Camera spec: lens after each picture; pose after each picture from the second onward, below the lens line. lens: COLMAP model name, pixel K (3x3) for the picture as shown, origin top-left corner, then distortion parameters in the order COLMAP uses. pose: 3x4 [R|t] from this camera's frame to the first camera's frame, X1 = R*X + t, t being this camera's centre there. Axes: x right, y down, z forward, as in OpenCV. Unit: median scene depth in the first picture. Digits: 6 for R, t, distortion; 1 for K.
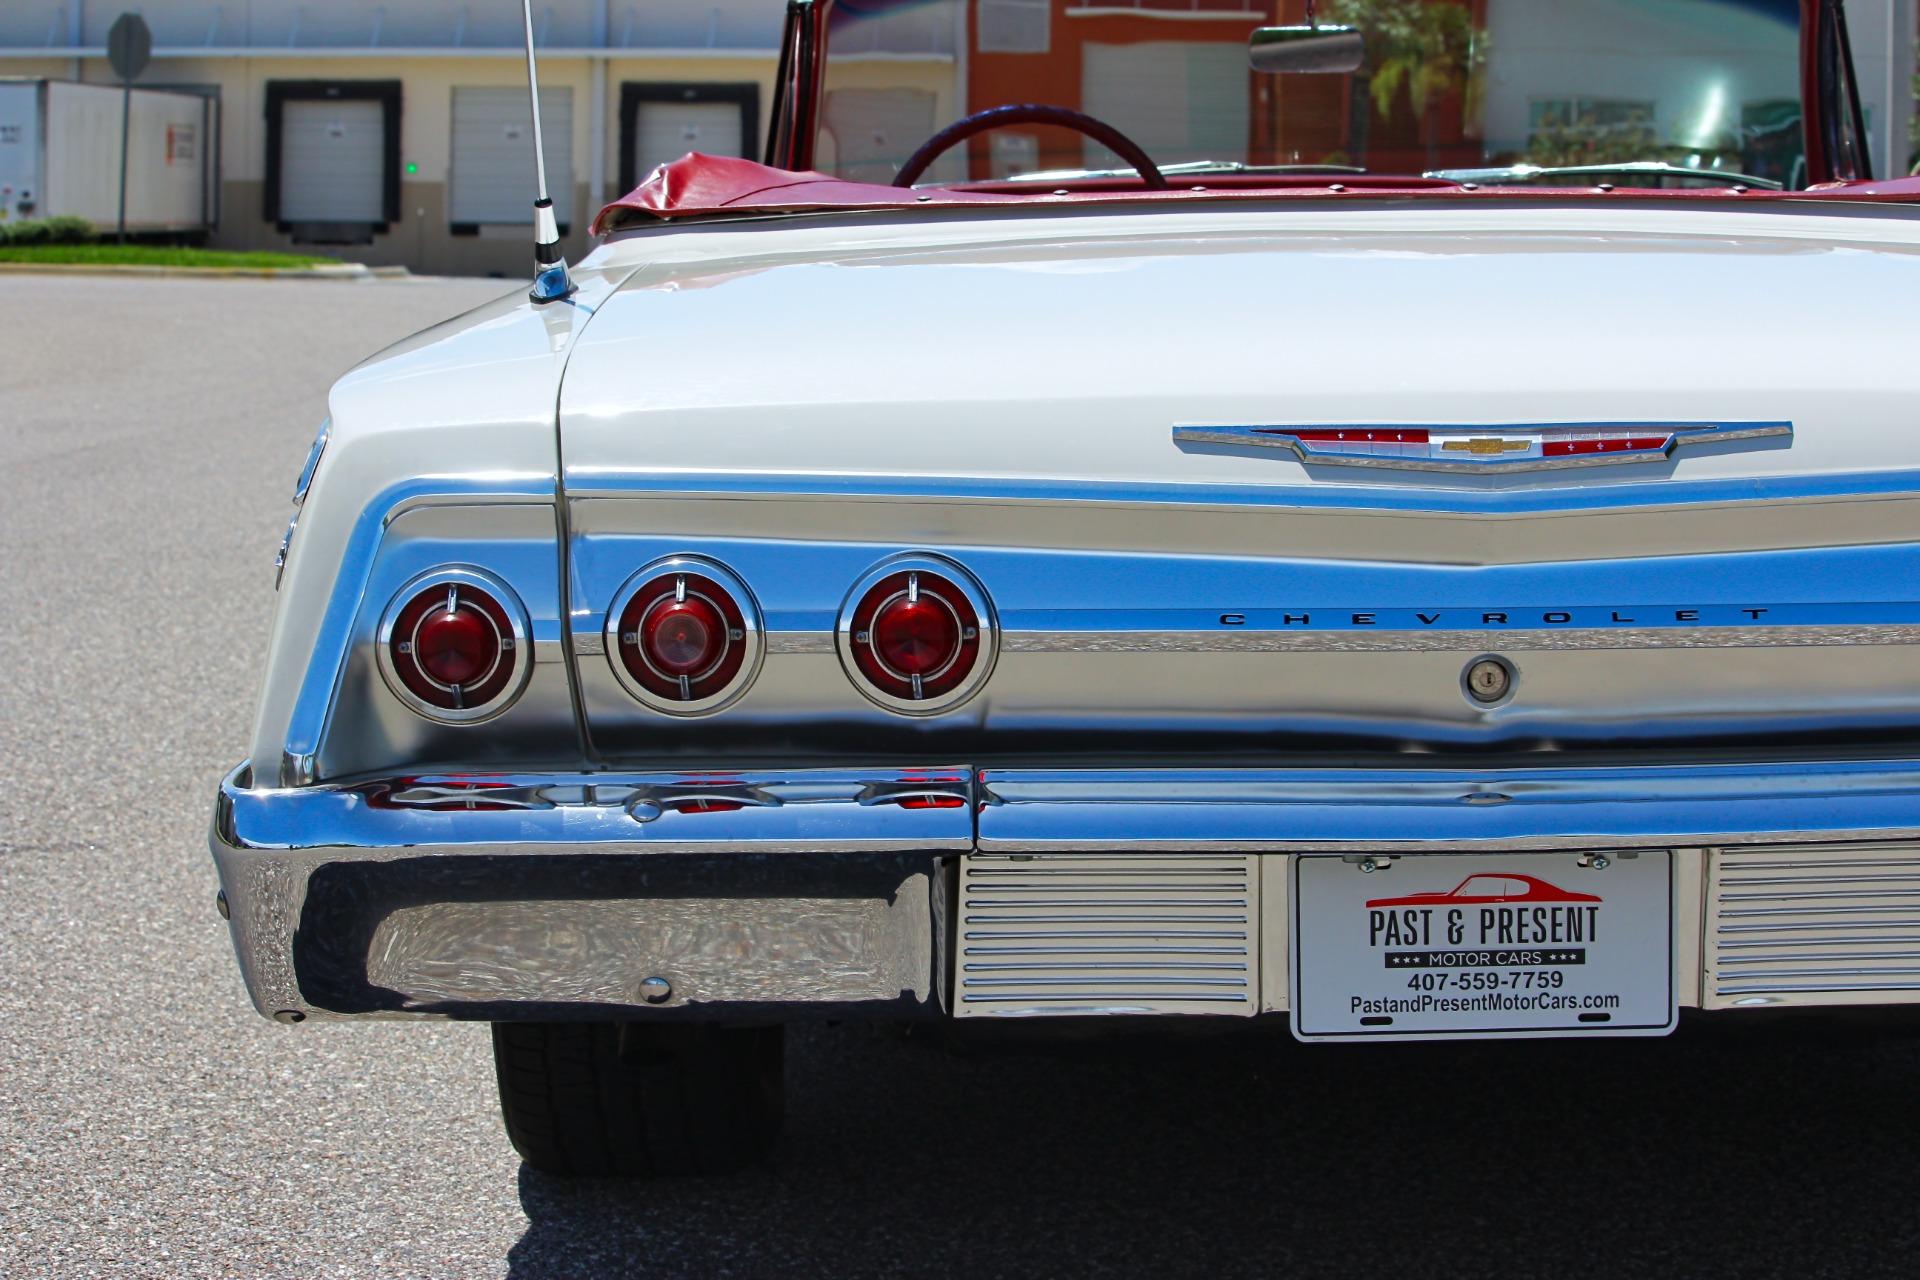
lens RADIAL K [[4856.7, 0, 960.0], [0, 4856.7, 640.0], [0, 0, 1]] dist [-0.407369, -0.028532]
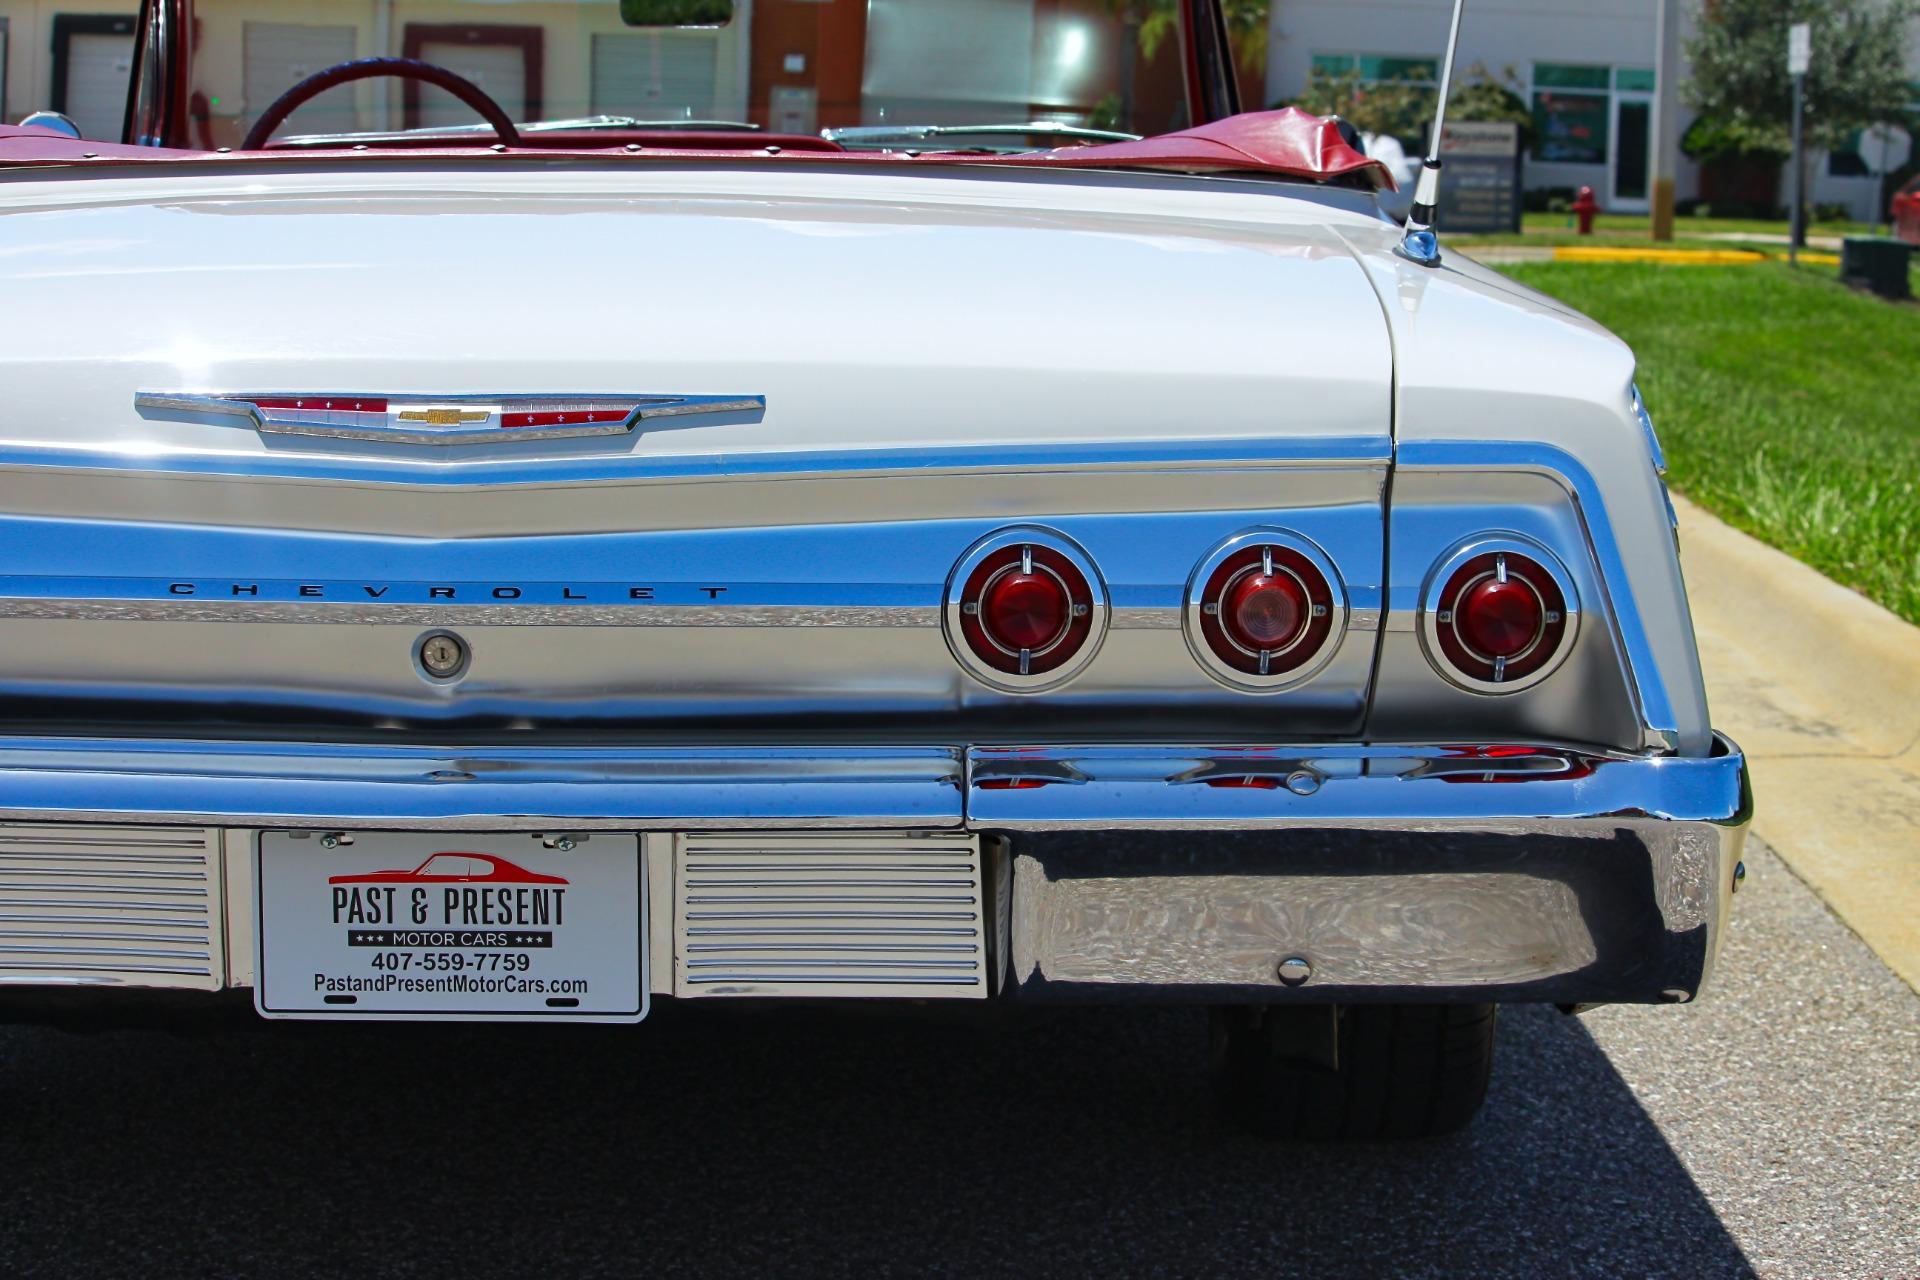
lens RADIAL K [[4862.5, 0, 1108.0], [0, 4862.5, 590.6], [0, 0, 1]] dist [-0.432525, -0.110415]
pose [[0.997268, 0.017892, 0.071672, 0.170861], [-0.017922, 0.999839, -0.000214, -0.006919], [-0.071665, -0.001071, 0.997428, 0.015638]]
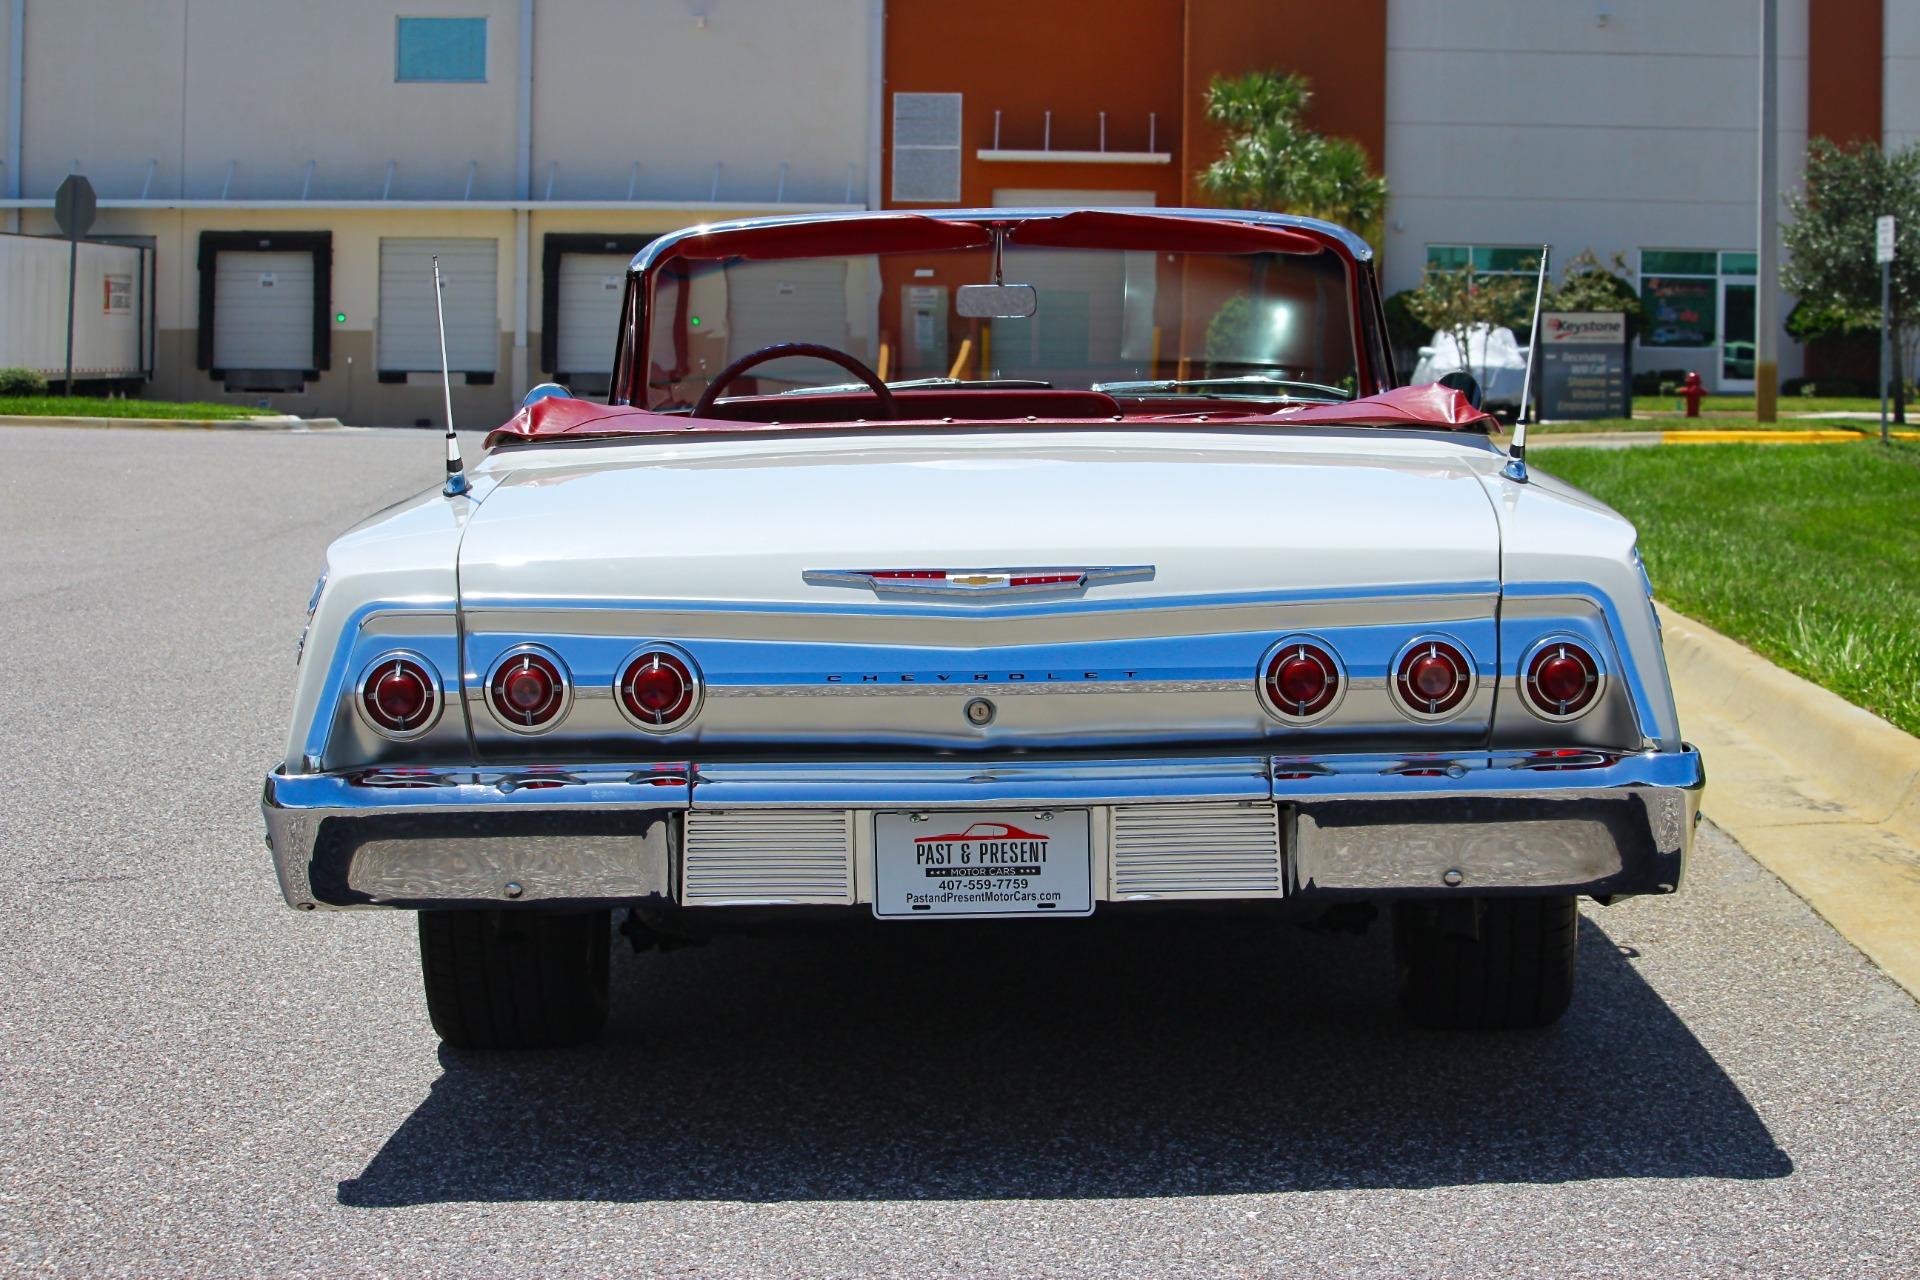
lens RADIAL K [[4848.9, 0, 1068.6], [0, 4848.9, 642.9], [0, 0, 1]] dist [-0.409806, 0.213650]
pose [[0.999289, -0.002797, 0.037611, 0.073844], [0.003868, 0.999588, -0.028443, 0.032995], [-0.037516, 0.028569, 0.998888, -0.767017]]
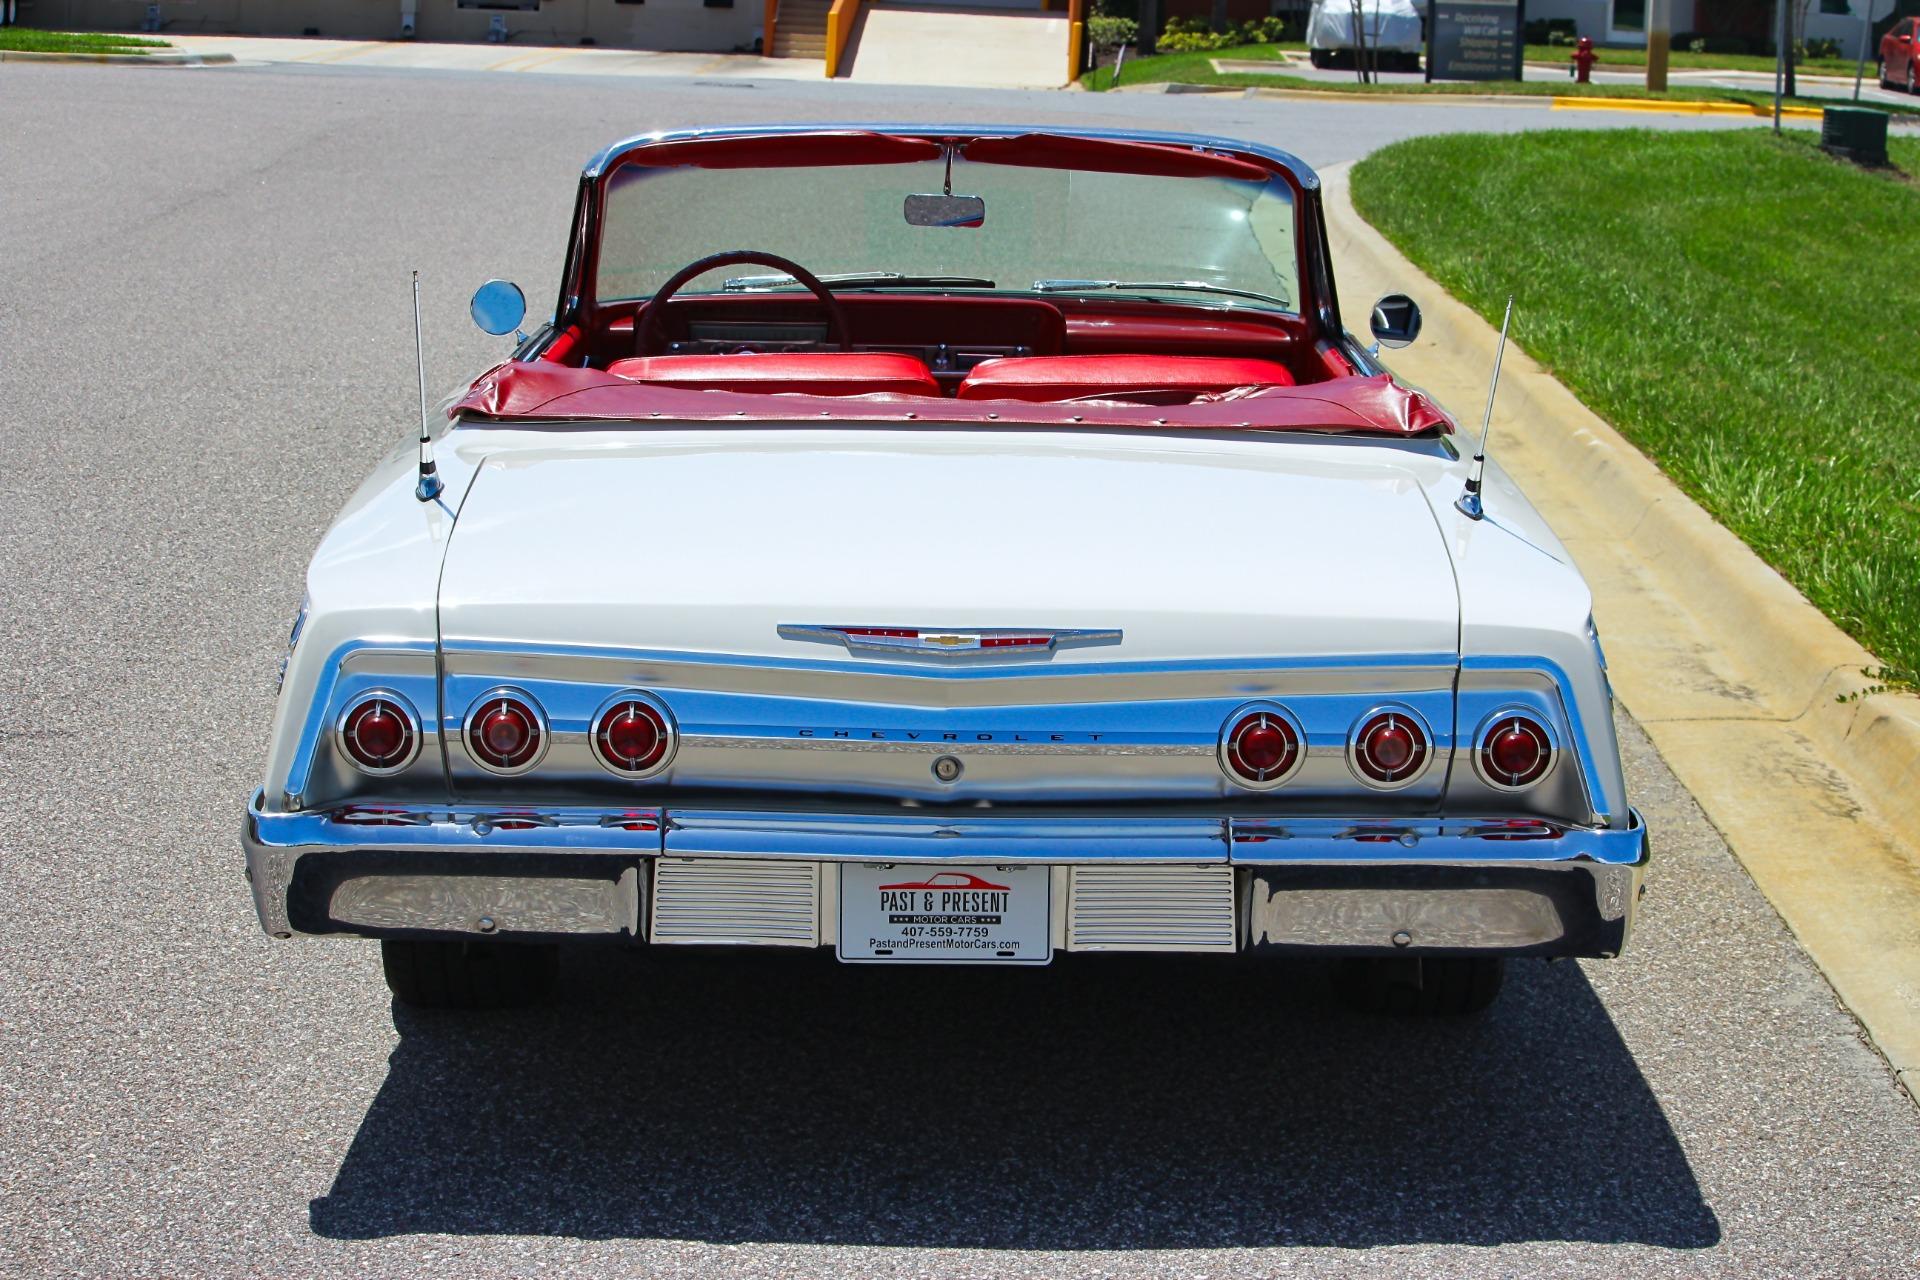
lens RADIAL K [[4848.9, 0, 1068.6], [0, 4848.9, 642.9], [0, 0, 1]] dist [-0.409806, 0.213650]
pose [[0.997552, 0.024228, 0.065590, 0.033752], [-0.027769, 0.998174, 0.053634, -0.135670], [-0.064171, -0.055325, 0.996404, -0.801300]]
